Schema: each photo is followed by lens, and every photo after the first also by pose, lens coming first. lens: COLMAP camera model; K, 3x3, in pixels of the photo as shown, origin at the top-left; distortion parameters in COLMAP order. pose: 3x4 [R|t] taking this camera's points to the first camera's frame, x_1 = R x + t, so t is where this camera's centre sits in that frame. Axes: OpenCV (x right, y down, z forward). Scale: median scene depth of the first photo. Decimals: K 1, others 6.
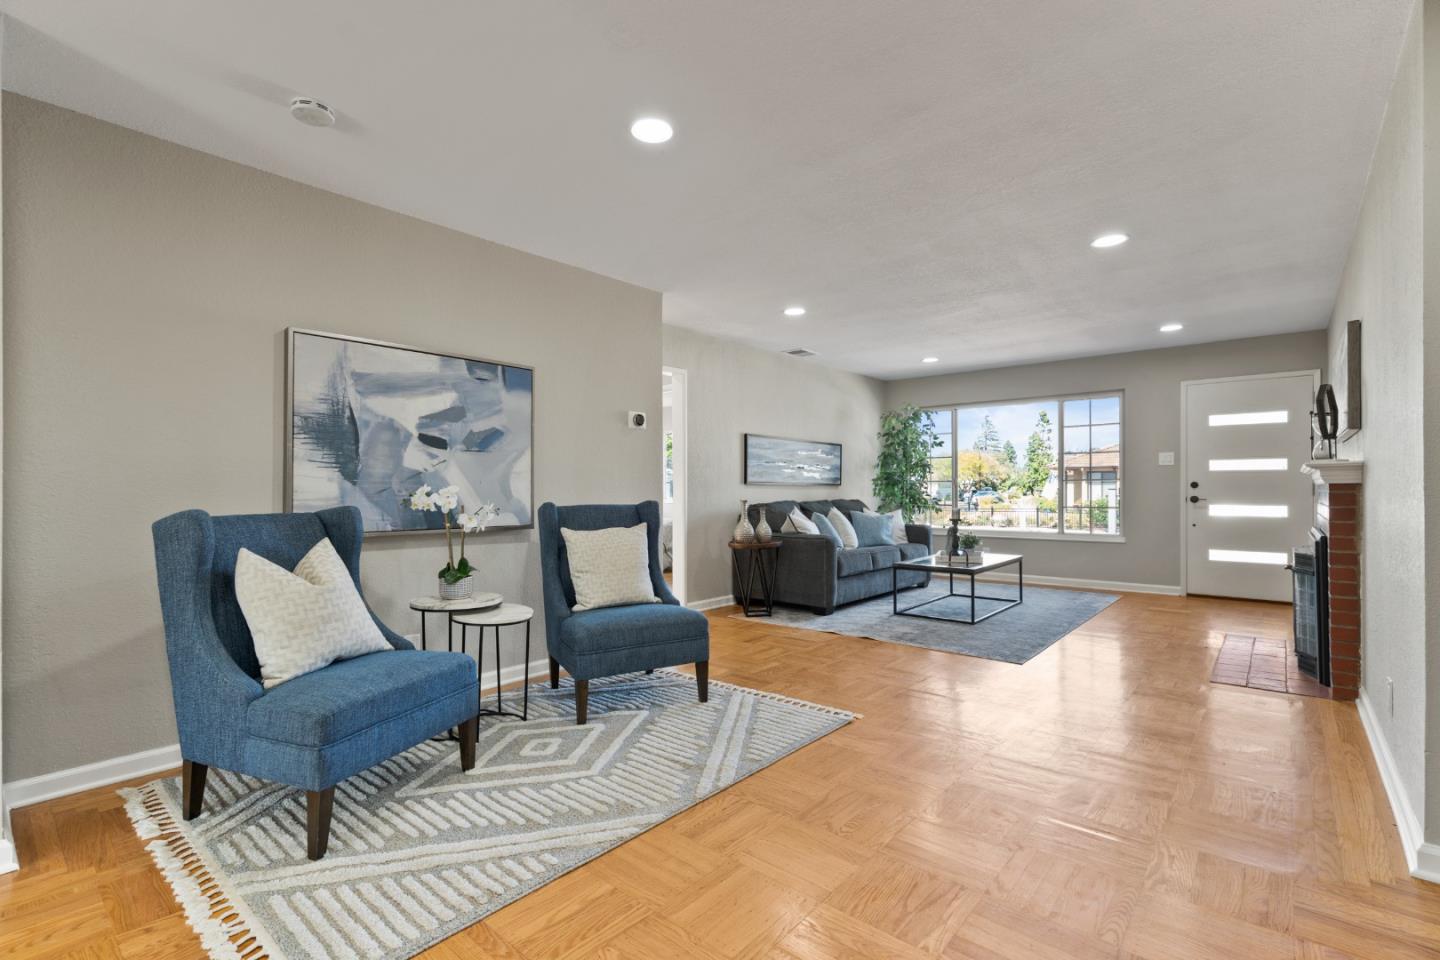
lens RADIAL K [[668.3, 0, 709.1], [0, 668.3, 486.5], [0, 0, 1]] dist [-0.001064, -0.000317]
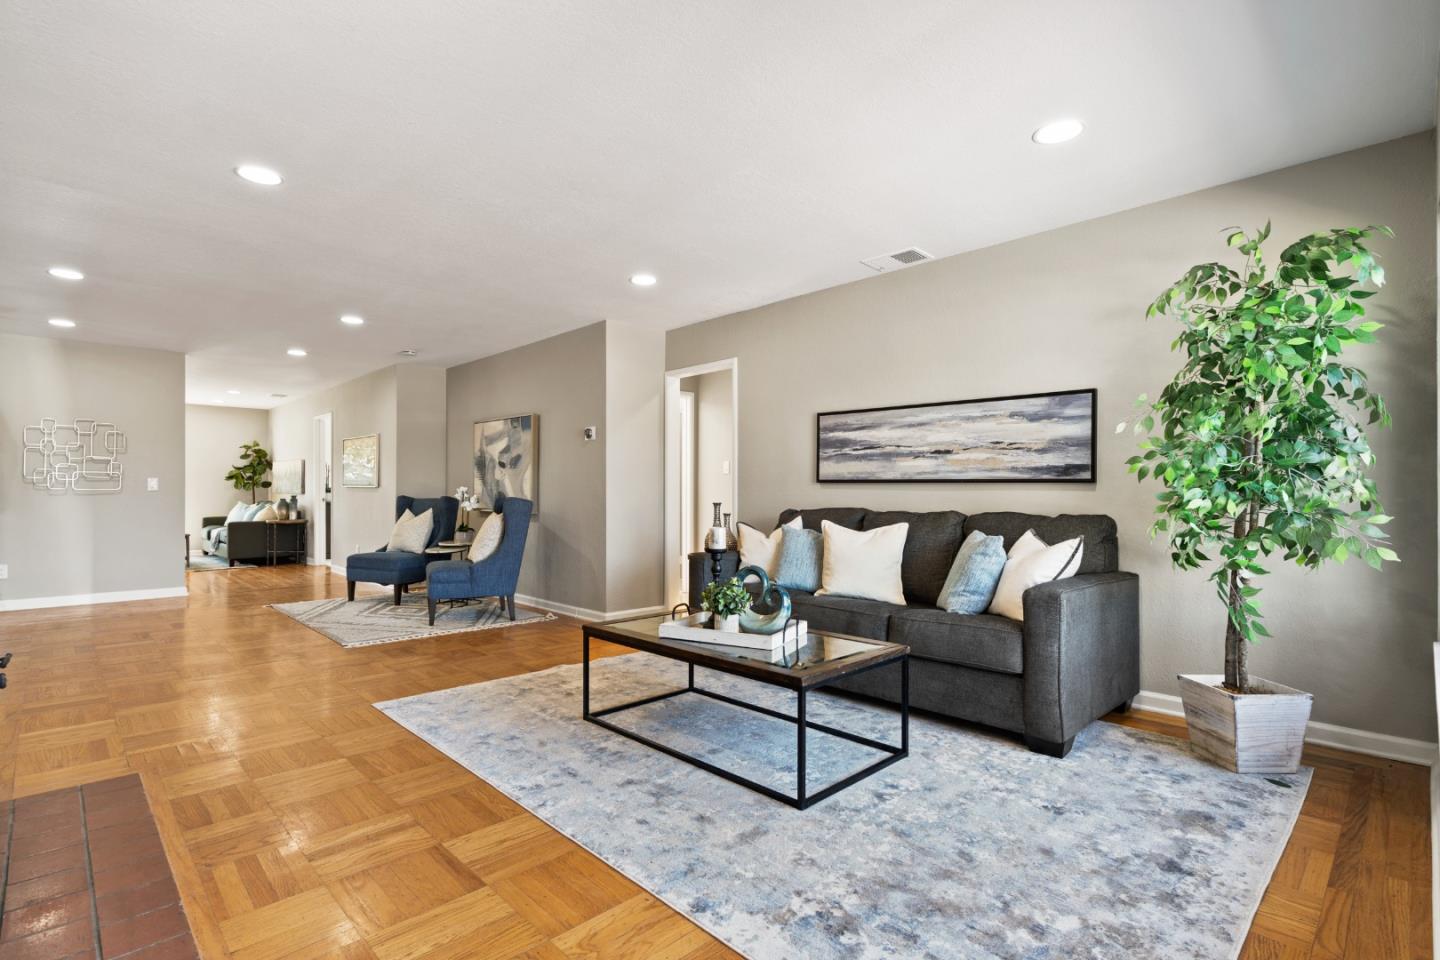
lens RADIAL K [[668.3, 0, 708.6], [0, 668.3, 486.1], [0, 0, 1]] dist [-0.001064, -0.000317]
pose [[-0.084167, -0.001940, -0.996450, 0.764569], [0.003979, 0.999989, -0.002283, 0.001269], [0.996444, -0.004157, -0.084158, 0.910966]]
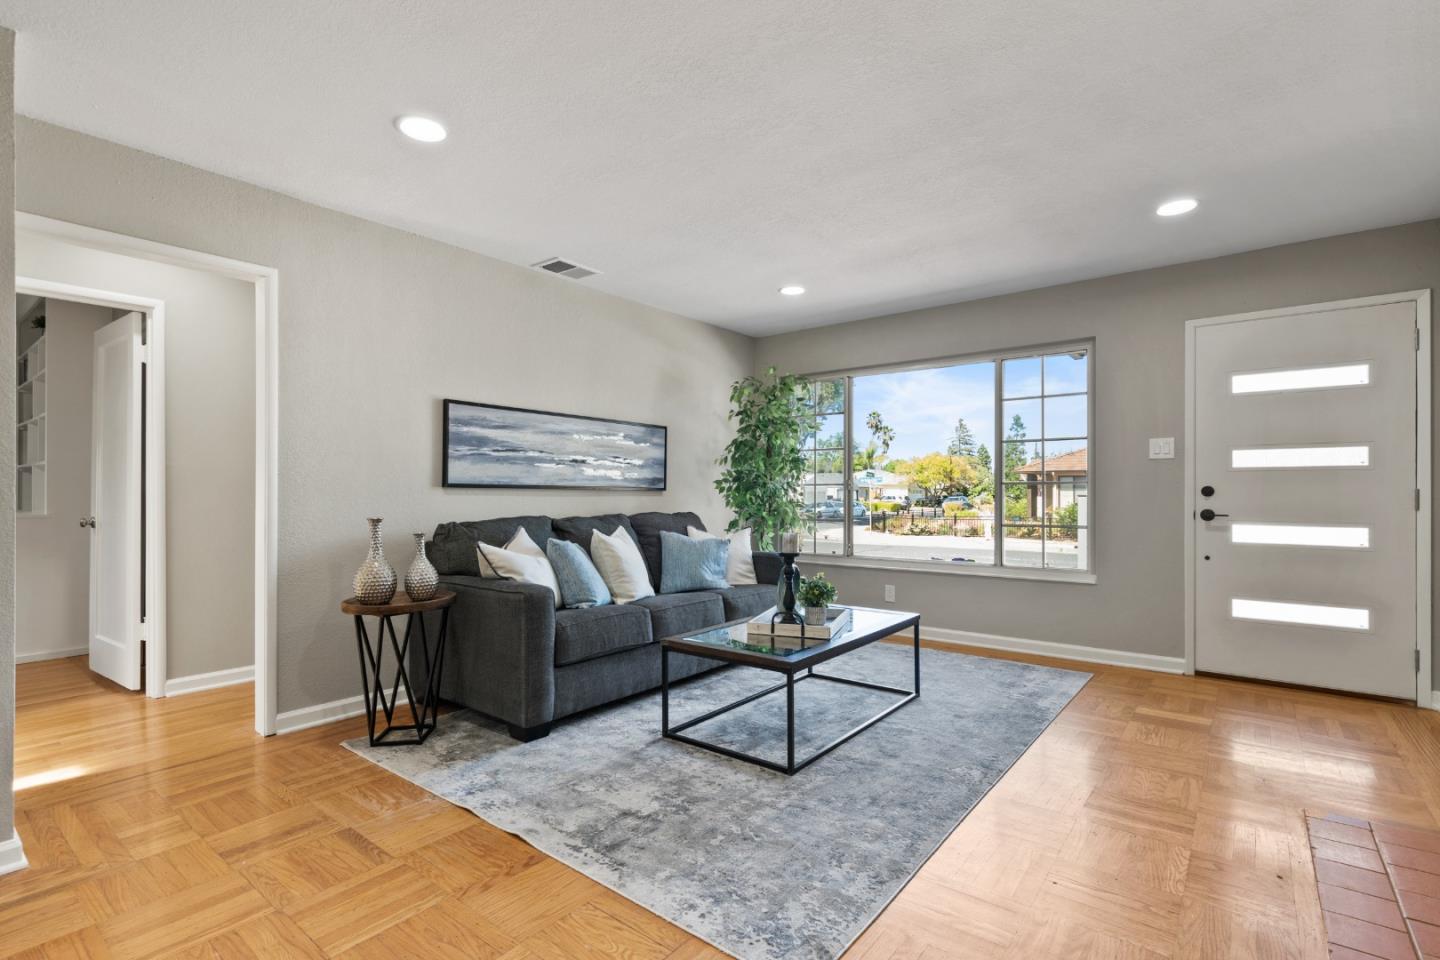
lens RADIAL K [[668.3, 0, 714.7], [0, 668.3, 488.1], [0, 0, 1]] dist [-0.001064, -0.000317]
pose [[0.999393, 0.003141, 0.034697, 0.258364], [-0.002994, 0.999986, -0.004266, -0.001187], [-0.034710, 0.004160, 0.999389, 0.409369]]
